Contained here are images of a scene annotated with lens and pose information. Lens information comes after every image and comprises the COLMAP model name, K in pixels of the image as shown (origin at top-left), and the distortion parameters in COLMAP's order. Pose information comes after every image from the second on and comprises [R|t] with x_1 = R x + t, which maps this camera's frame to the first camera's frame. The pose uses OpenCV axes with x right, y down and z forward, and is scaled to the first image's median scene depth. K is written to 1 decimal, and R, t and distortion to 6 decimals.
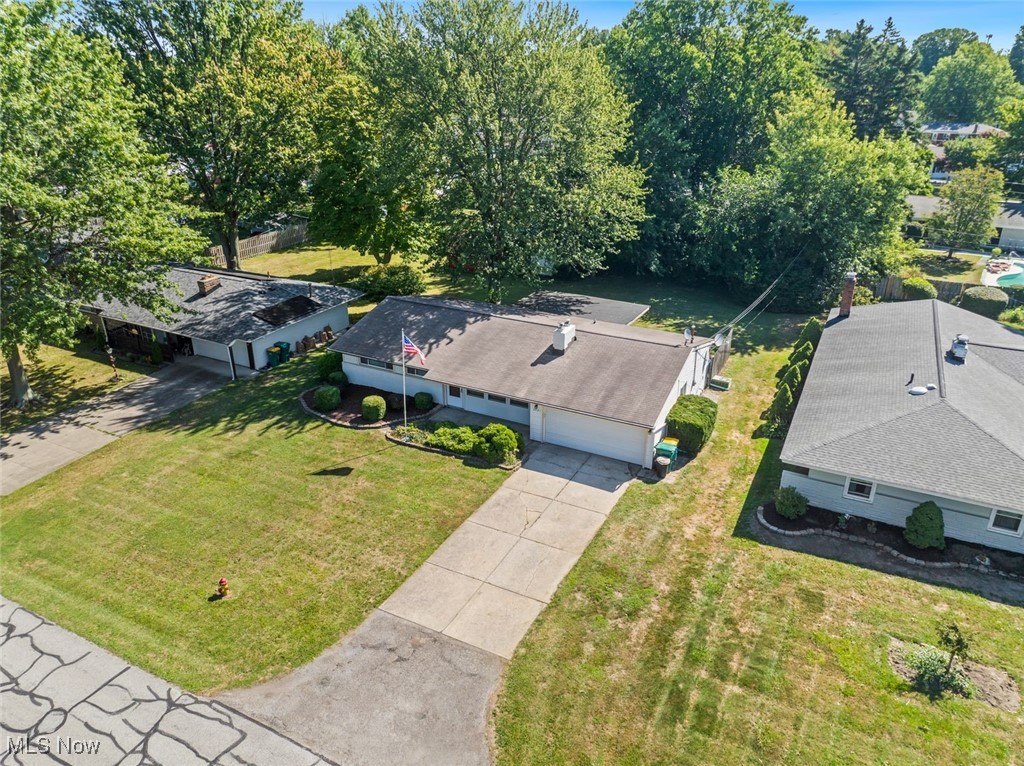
lens RADIAL K [[724.8, 0, 512.0], [0, 724.8, 383.0], [0, 0, 1]] dist [-0.037318, 0.006739]
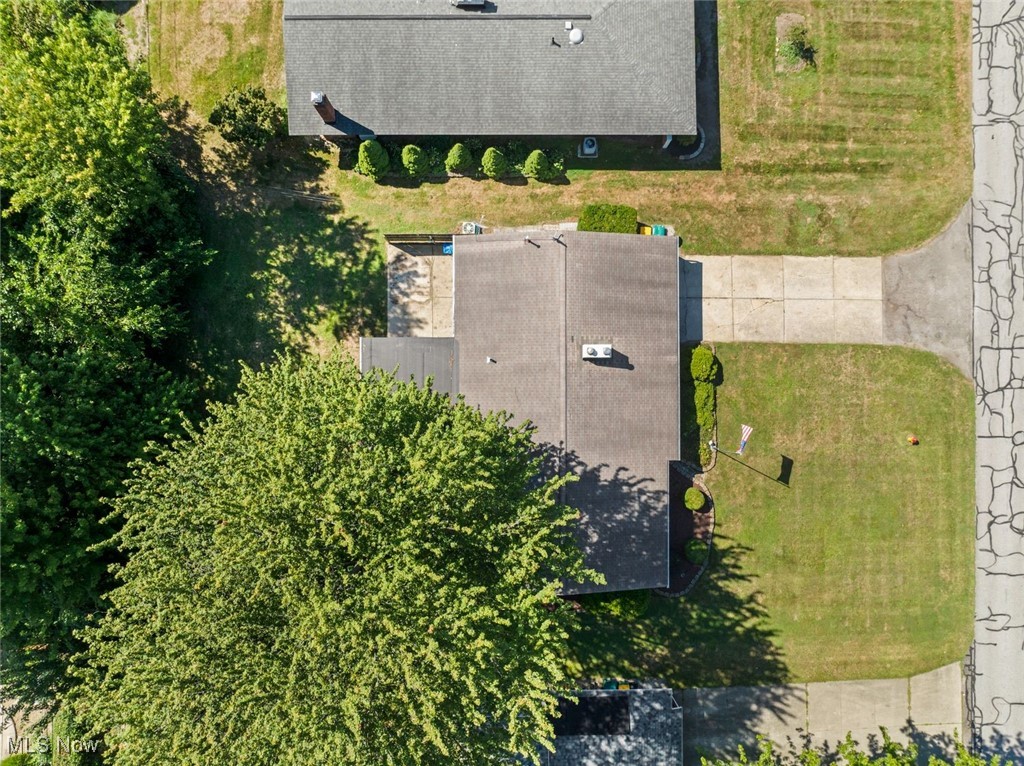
lens RADIAL K [[733.2, 0, 512.0], [0, 733.2, 383.0], [0, 0, 1]] dist [-0.030930, -0.001514]
pose [[-0.463236, -0.886235, -0.000304, 0.095742], [0.345054, -0.180676, 0.921029, -1.111407], [-0.816303, 0.426549, 0.389494, 0.771917]]
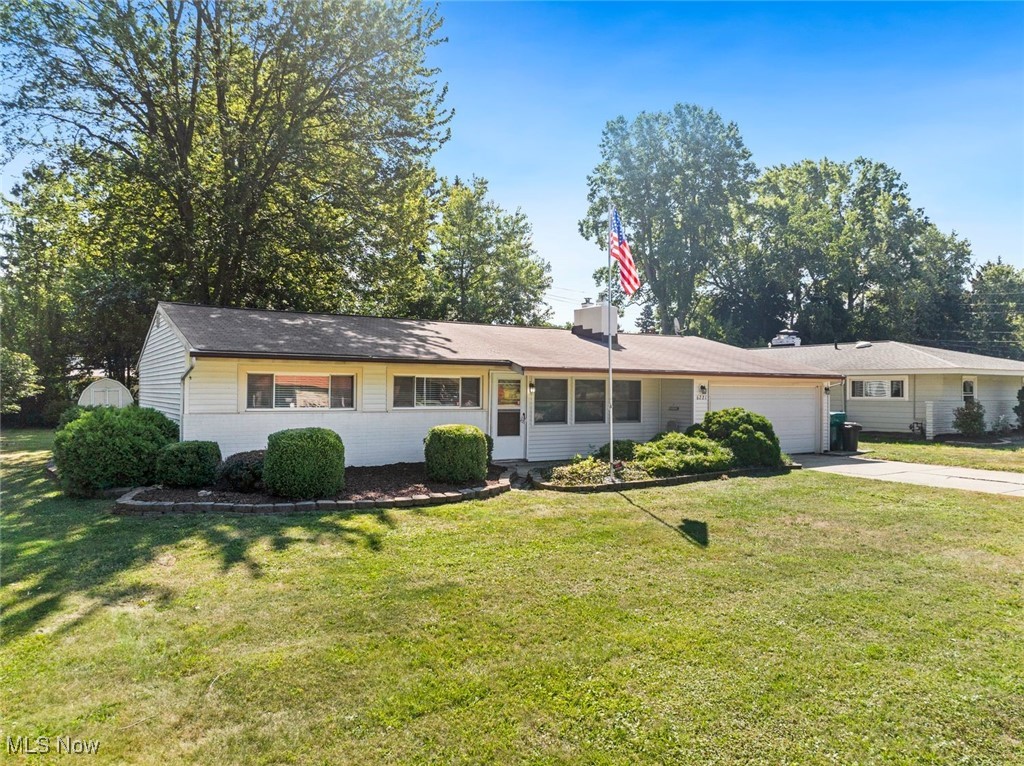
lens RADIAL K [[722.8, 0, 512.0], [0, 722.8, 383.0], [0, 0, 1]] dist [-0.036676, -0.001184]
pose [[0.499526, 0.013163, 0.866199, -0.531916], [0.342449, 0.915445, -0.211397, 0.095815], [-0.795740, 0.402227, 0.452781, 0.853578]]
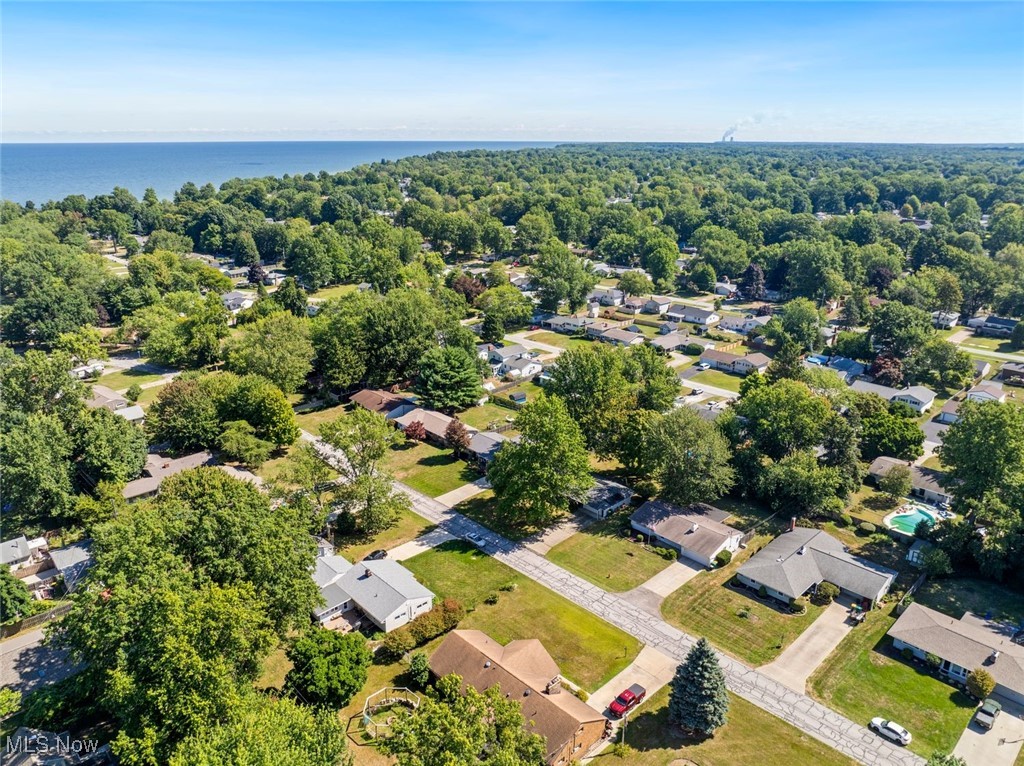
lens RADIAL K [[722.8, 0, 512.0], [0, 722.8, 383.0], [0, 0, 1]] dist [-0.036676, -0.001184]
pose [[0.945435, 0.110351, -0.306555, 0.248838], [-0.135419, 0.988867, -0.061676, -0.463209], [0.296336, 0.099824, 0.949853, -2.982086]]
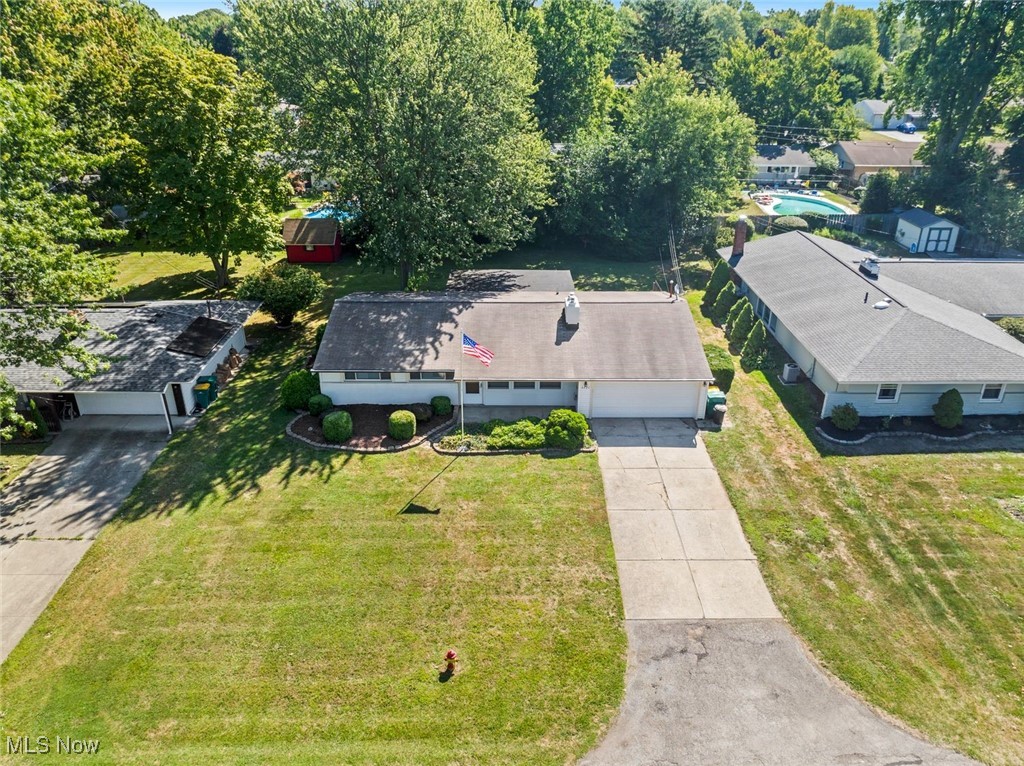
lens RADIAL K [[724.8, 0, 512.0], [0, 724.8, 383.0], [0, 0, 1]] dist [-0.037318, 0.006739]
pose [[0.887031, -0.202992, 0.414693, -0.460974], [0.185869, 0.979170, 0.081729, -0.067627], [-0.422645, 0.004582, 0.906284, 0.147506]]
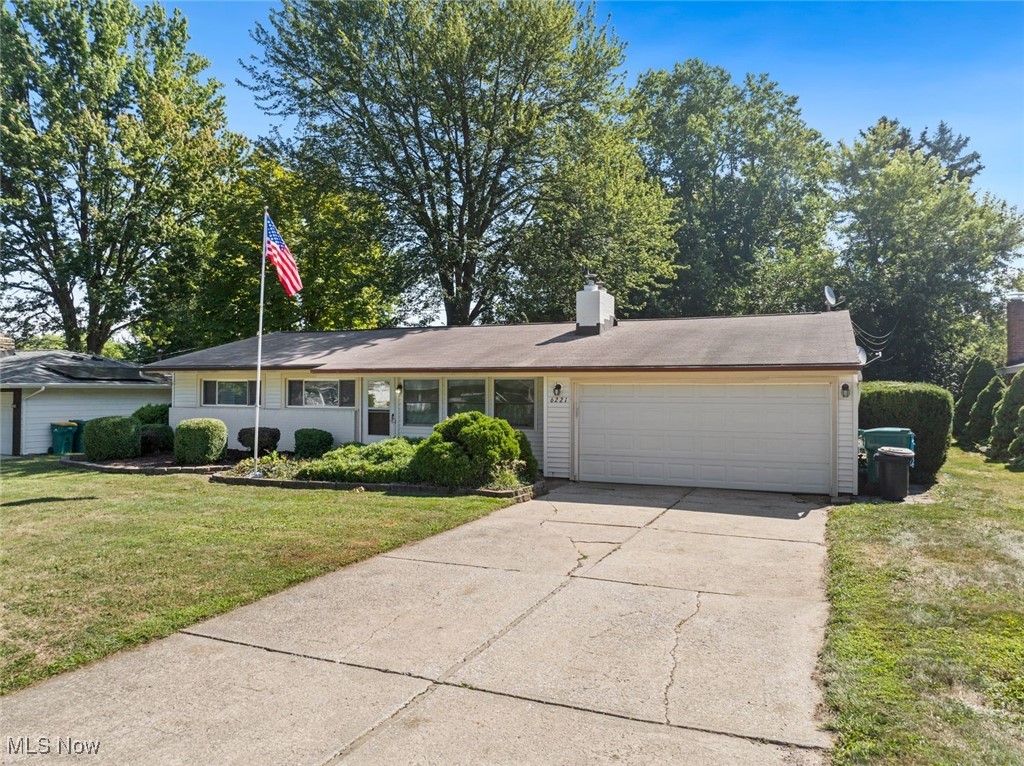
lens RADIAL K [[724.8, 0, 512.0], [0, 724.8, 383.0], [0, 0, 1]] dist [-0.037318, 0.006739]
pose [[0.997843, 0.005750, 0.065399, -0.023760], [0.021924, 0.909783, -0.414506, 0.211296], [-0.061882, 0.415045, 0.907694, 0.590824]]
